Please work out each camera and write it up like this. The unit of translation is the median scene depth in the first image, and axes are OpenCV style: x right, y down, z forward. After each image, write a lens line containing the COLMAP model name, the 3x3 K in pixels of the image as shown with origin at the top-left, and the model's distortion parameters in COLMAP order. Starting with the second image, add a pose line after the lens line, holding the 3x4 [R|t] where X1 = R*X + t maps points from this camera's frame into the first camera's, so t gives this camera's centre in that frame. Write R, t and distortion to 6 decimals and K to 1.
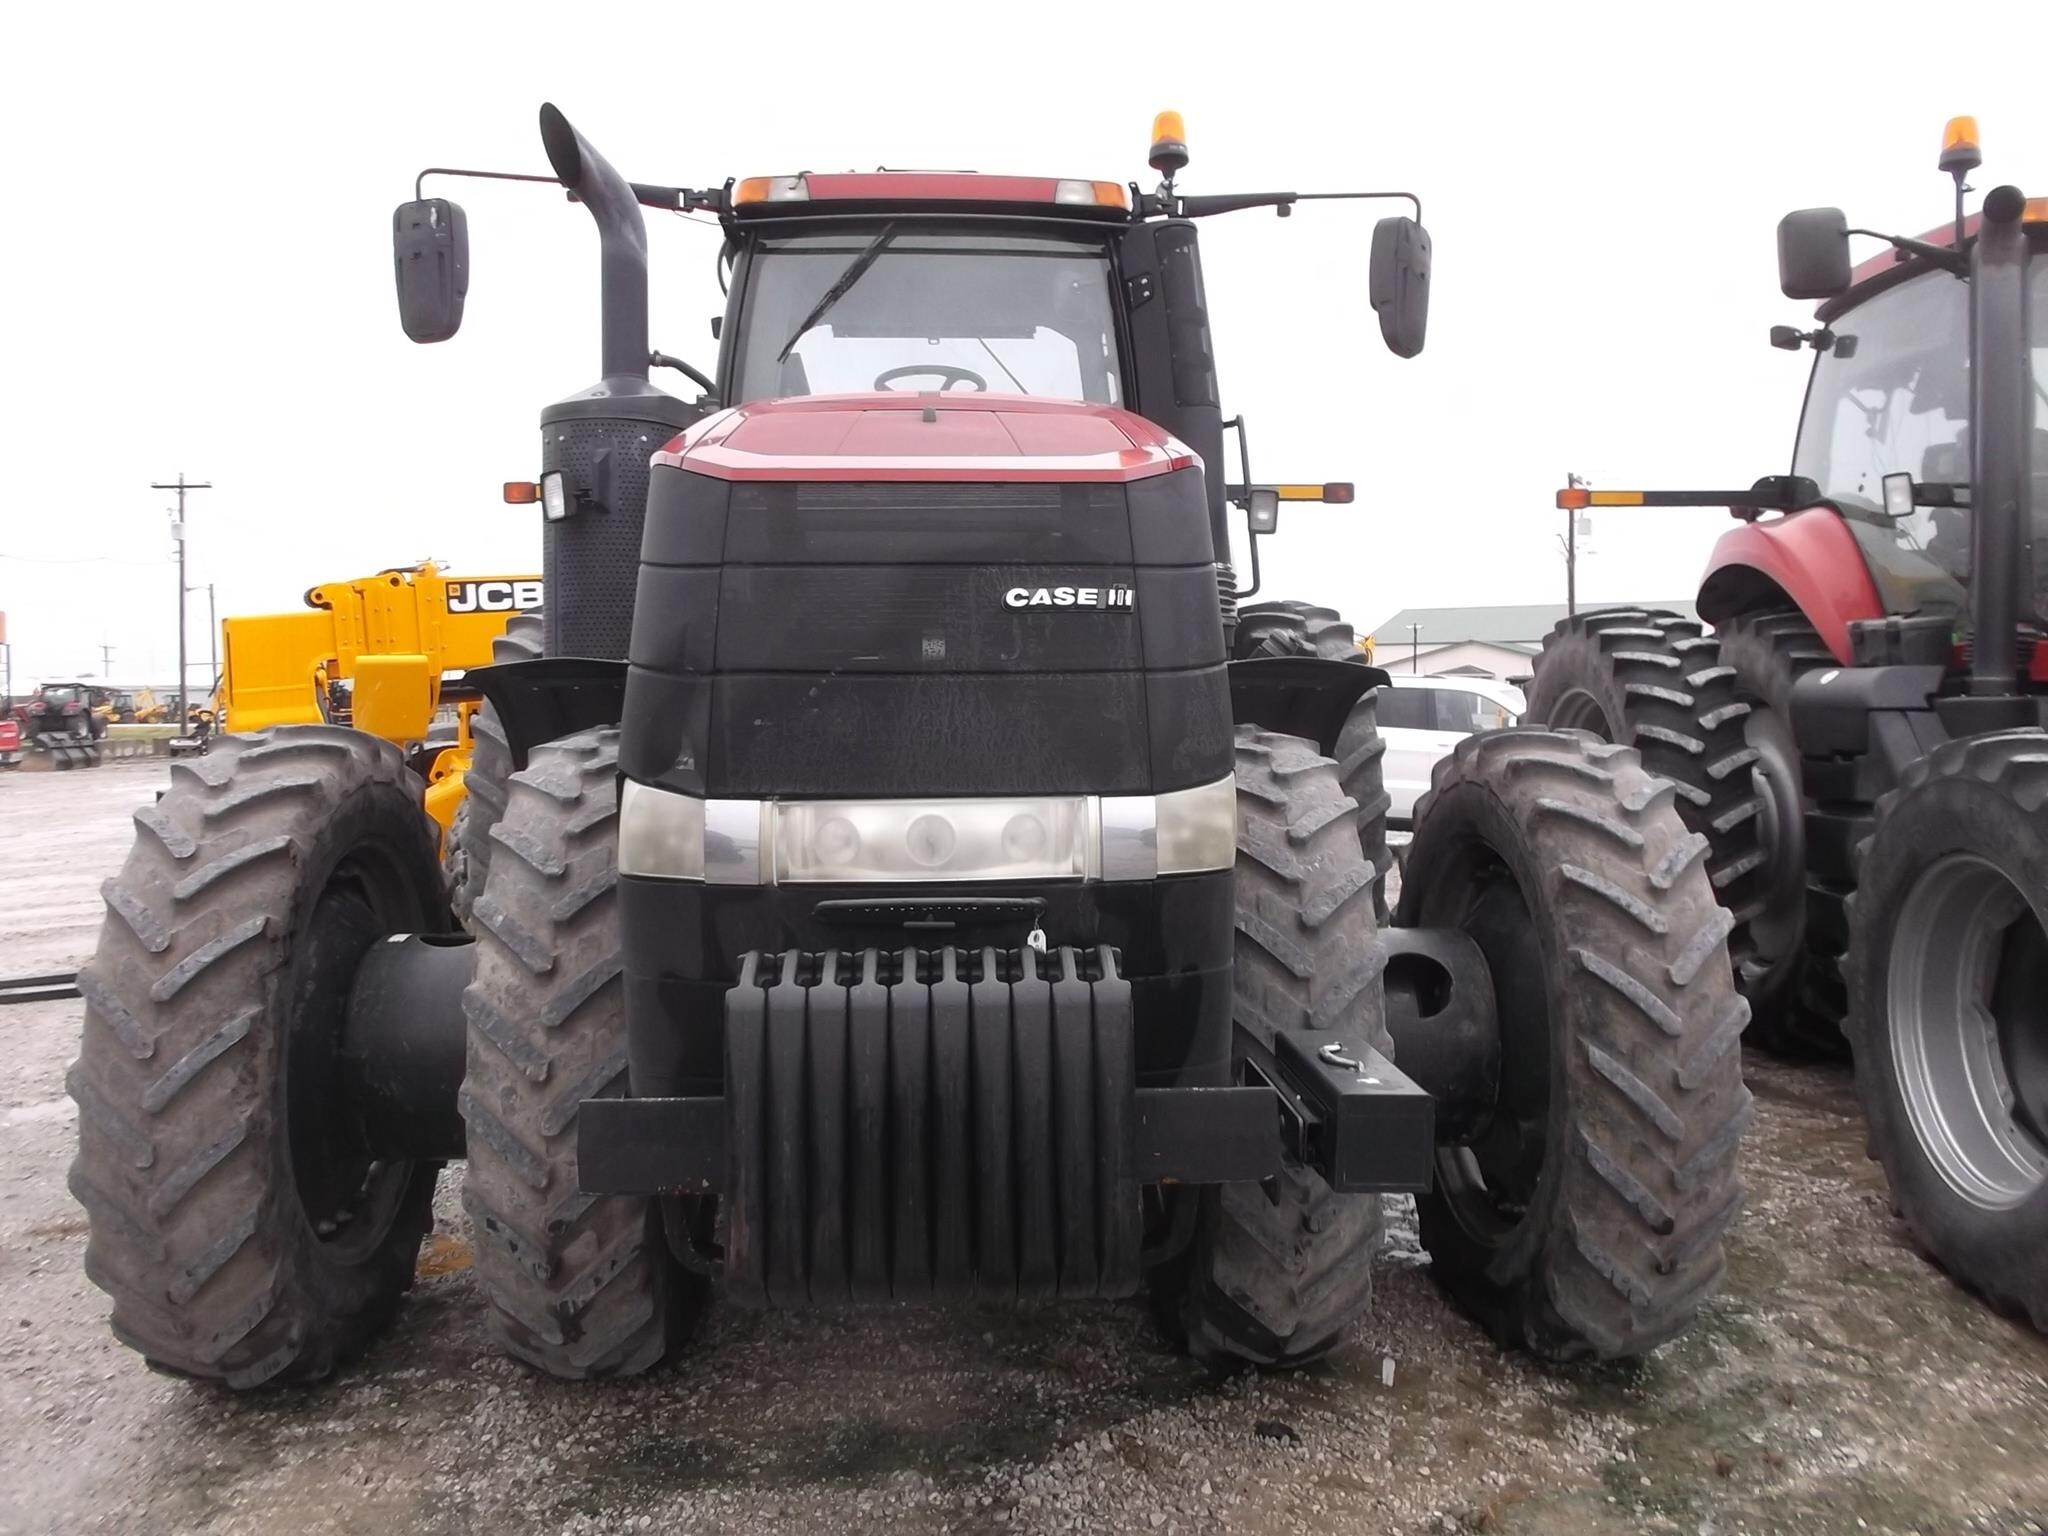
lens RADIAL K [[1624.1, 0, 1024.7], [0, 1624.1, 748.2], [0, 0, 1]] dist [-0.029205, 0.003189]
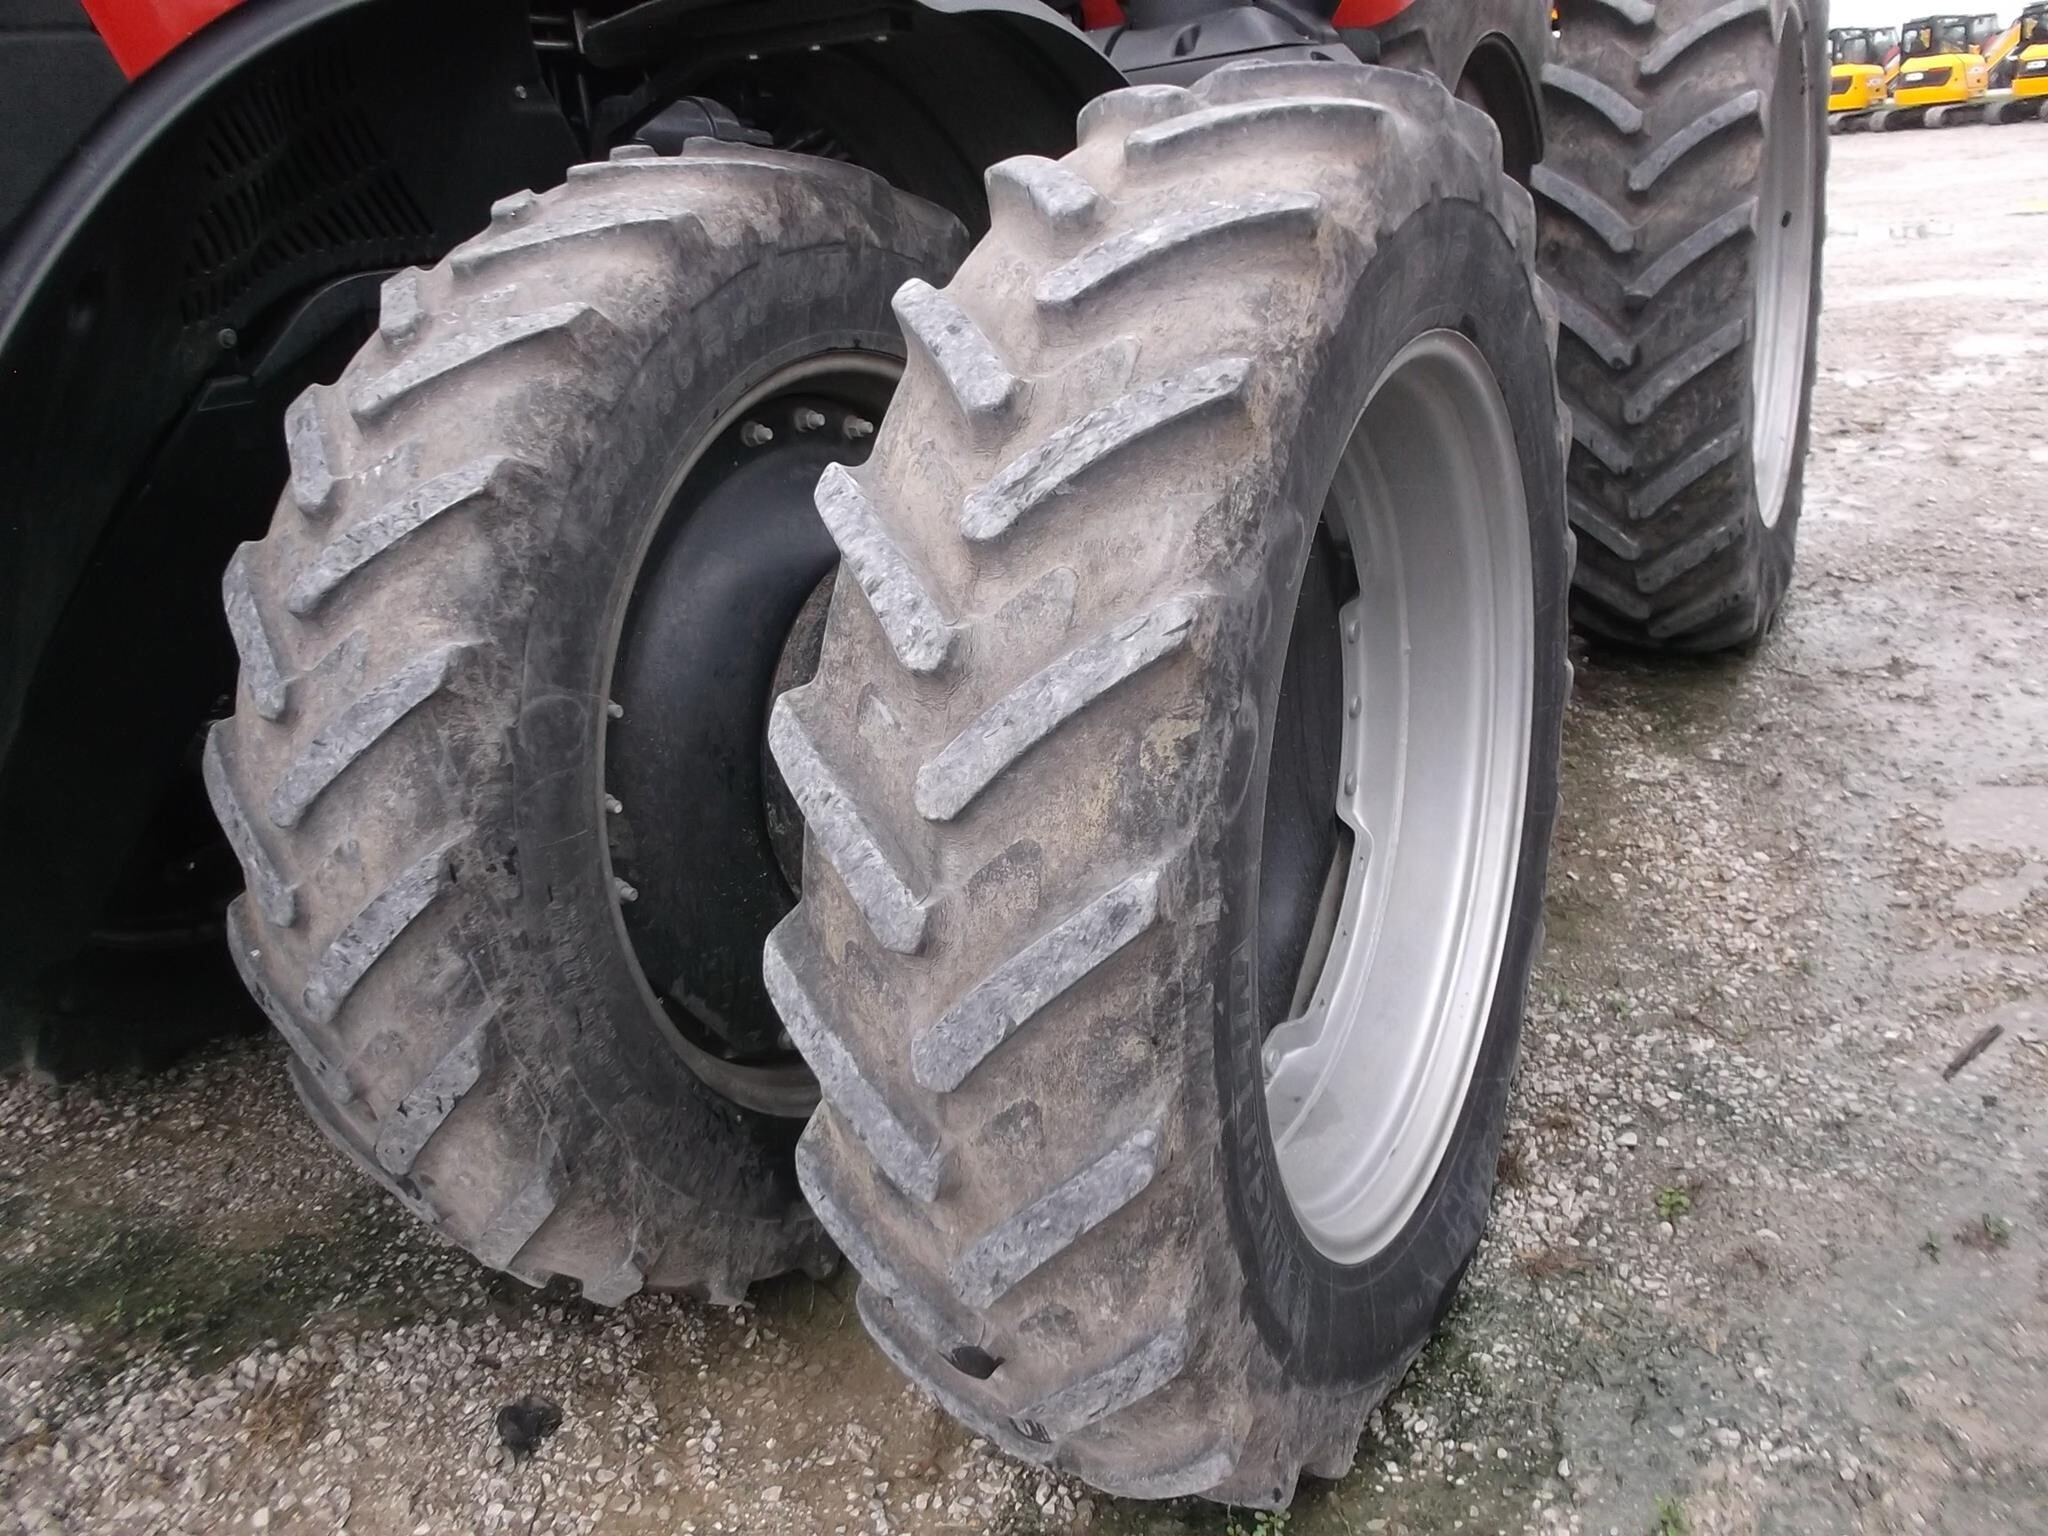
lens RADIAL K [[1624.1, 0, 1003.7], [0, 1624.1, 740.1], [0, 0, 1]] dist [-0.029205, 0.003189]
pose [[0.827448, 0.100478, -0.552480, 0.401672], [0.094501, 0.944913, 0.313383, 0.010664], [0.553534, -0.311518, 0.772371, 0.476560]]
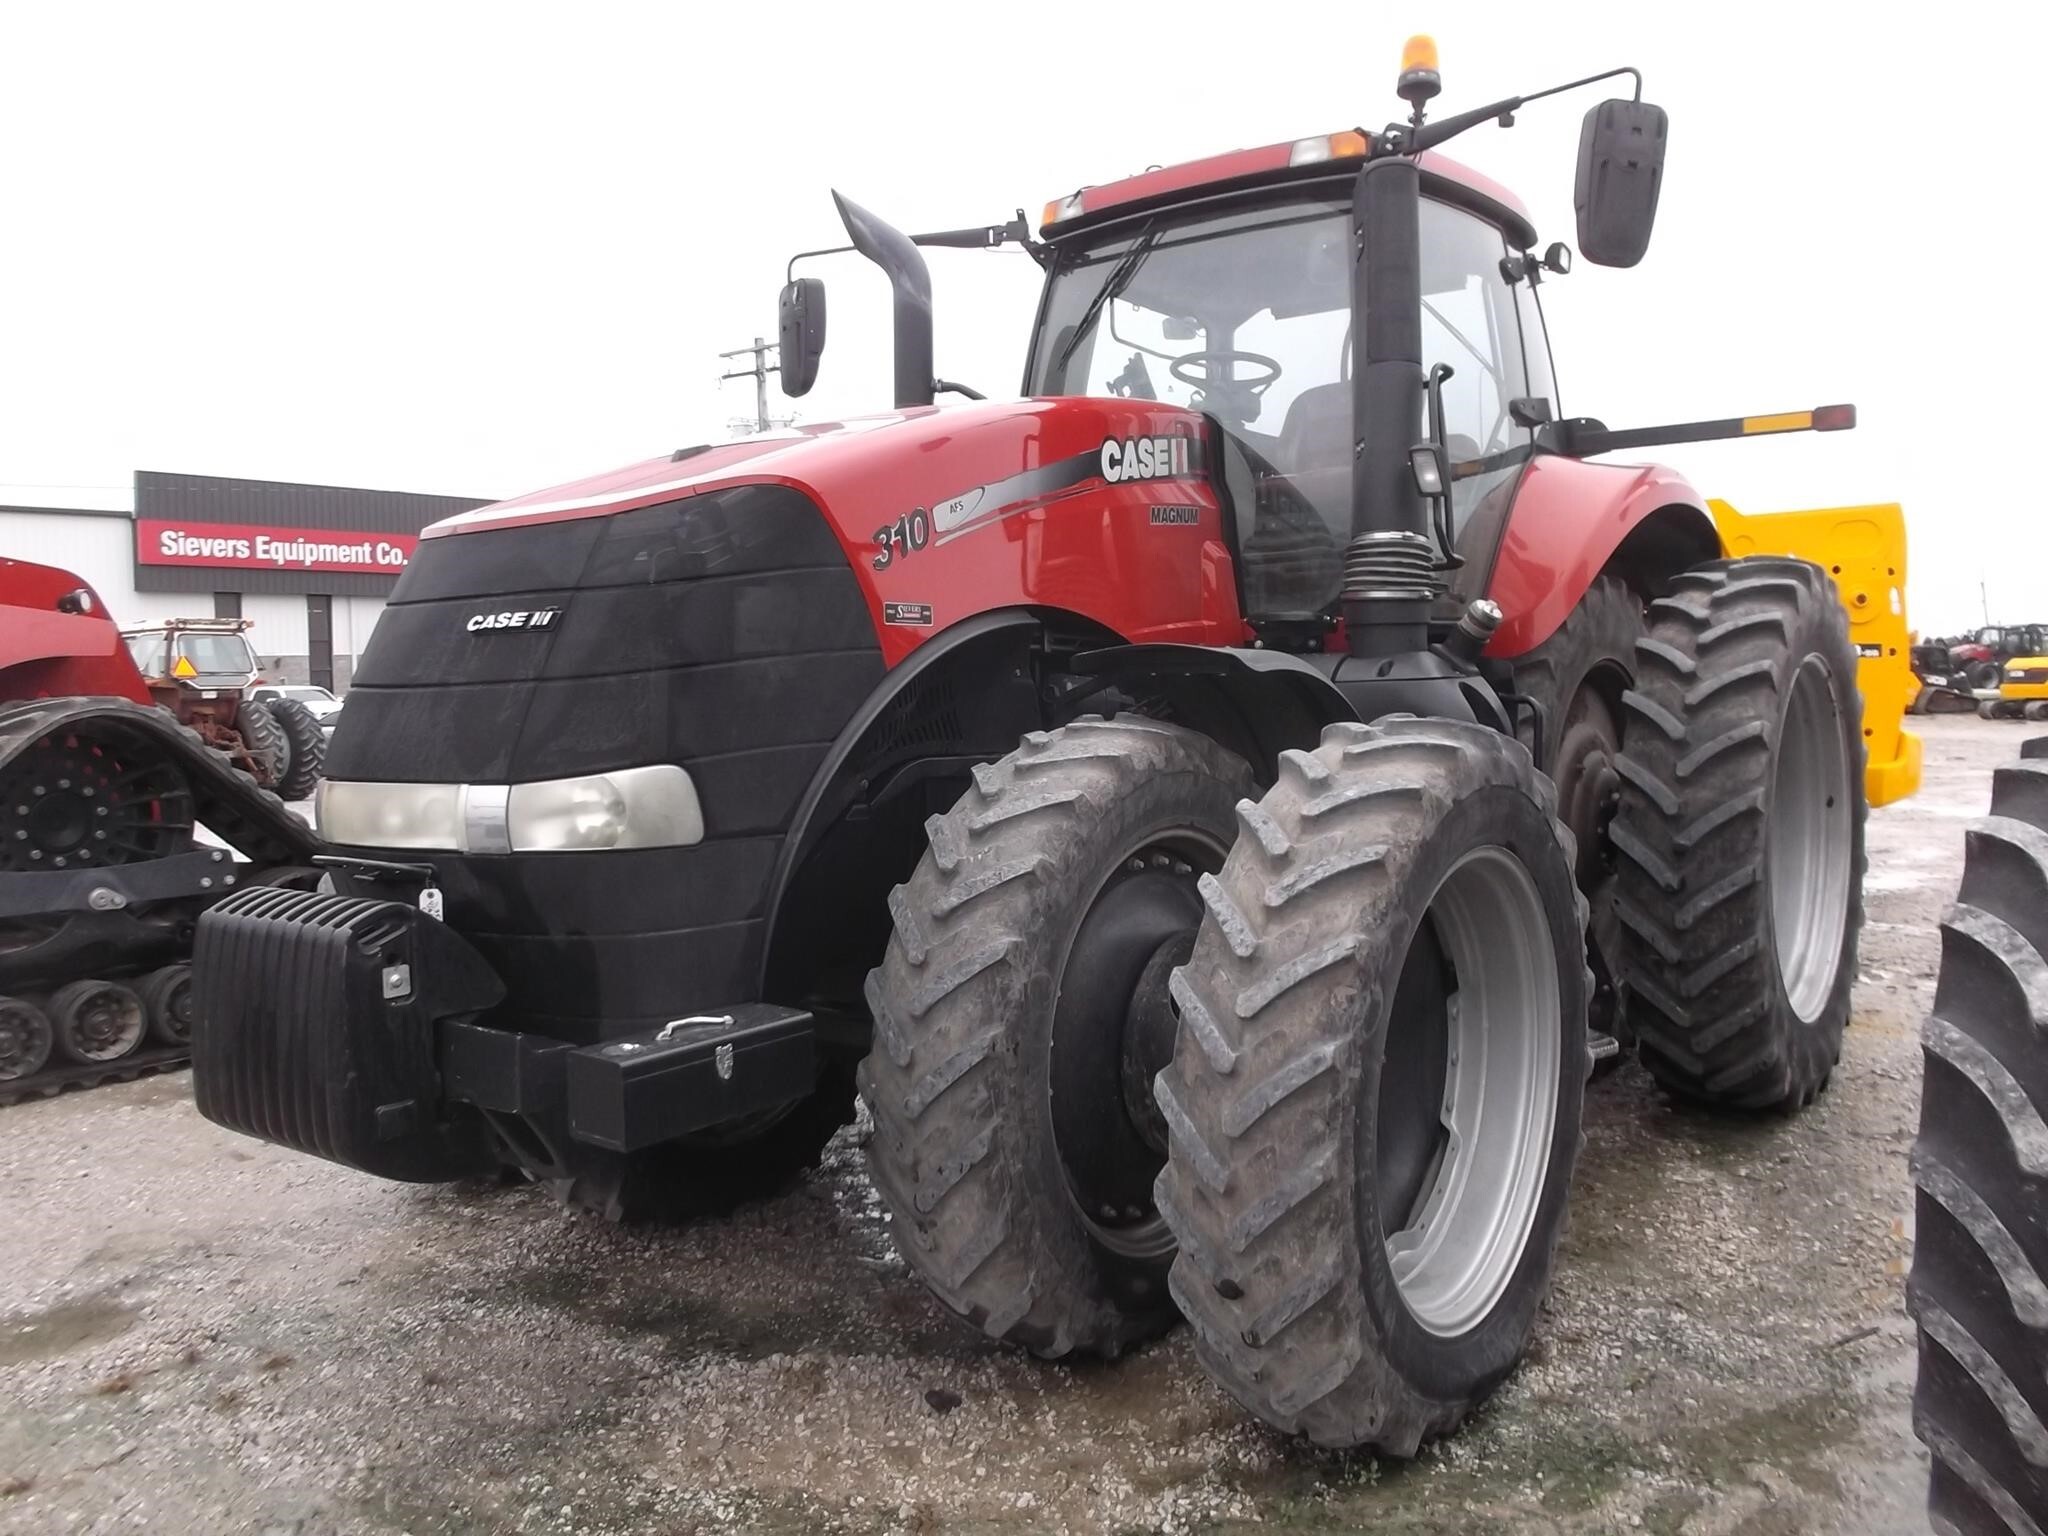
lens RADIAL K [[1624.1, 0, 1011.0], [0, 1624.1, 729.4], [0, 0, 1]] dist [-0.029205, 0.003189]
pose [[0.752745, 0.009673, -0.658242, 0.576246], [0.000016, 0.999892, 0.014711, -0.014907], [0.658313, -0.011084, 0.752663, 0.169317]]
